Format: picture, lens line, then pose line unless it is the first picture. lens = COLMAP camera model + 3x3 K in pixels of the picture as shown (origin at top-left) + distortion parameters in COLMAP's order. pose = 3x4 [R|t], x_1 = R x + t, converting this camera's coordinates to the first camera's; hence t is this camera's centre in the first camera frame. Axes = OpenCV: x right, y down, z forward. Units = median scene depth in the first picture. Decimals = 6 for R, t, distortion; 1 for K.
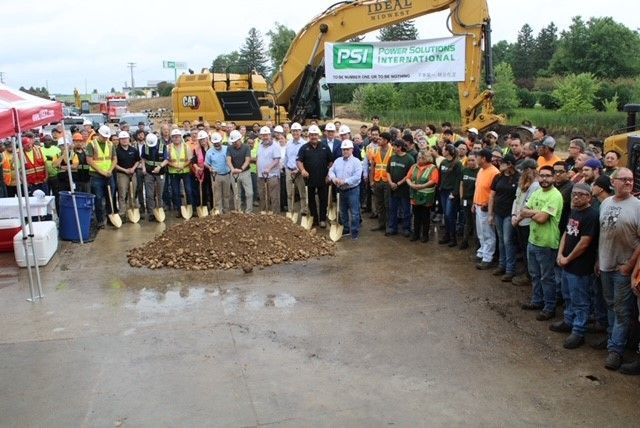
lens RADIAL K [[600.2, 0, 320.0], [0, 600.2, 214.0], [0, 0, 1]] dist [-0.146684, 0.144325]
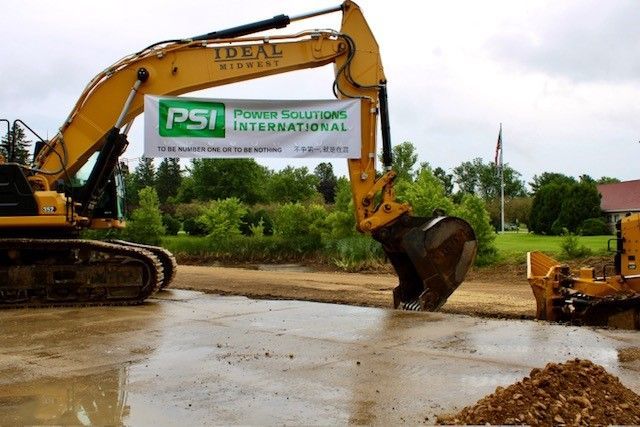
lens RADIAL K [[626.9, 0, 320.3], [0, 626.9, 183.9], [0, 0, 1]] dist [-0.080861, 0.000416]
pose [[0.810981, 0.039270, 0.583753, -0.077723], [0.117648, 0.966420, -0.228455, -0.006700], [-0.573122, 0.253950, 0.779128, 0.131661]]
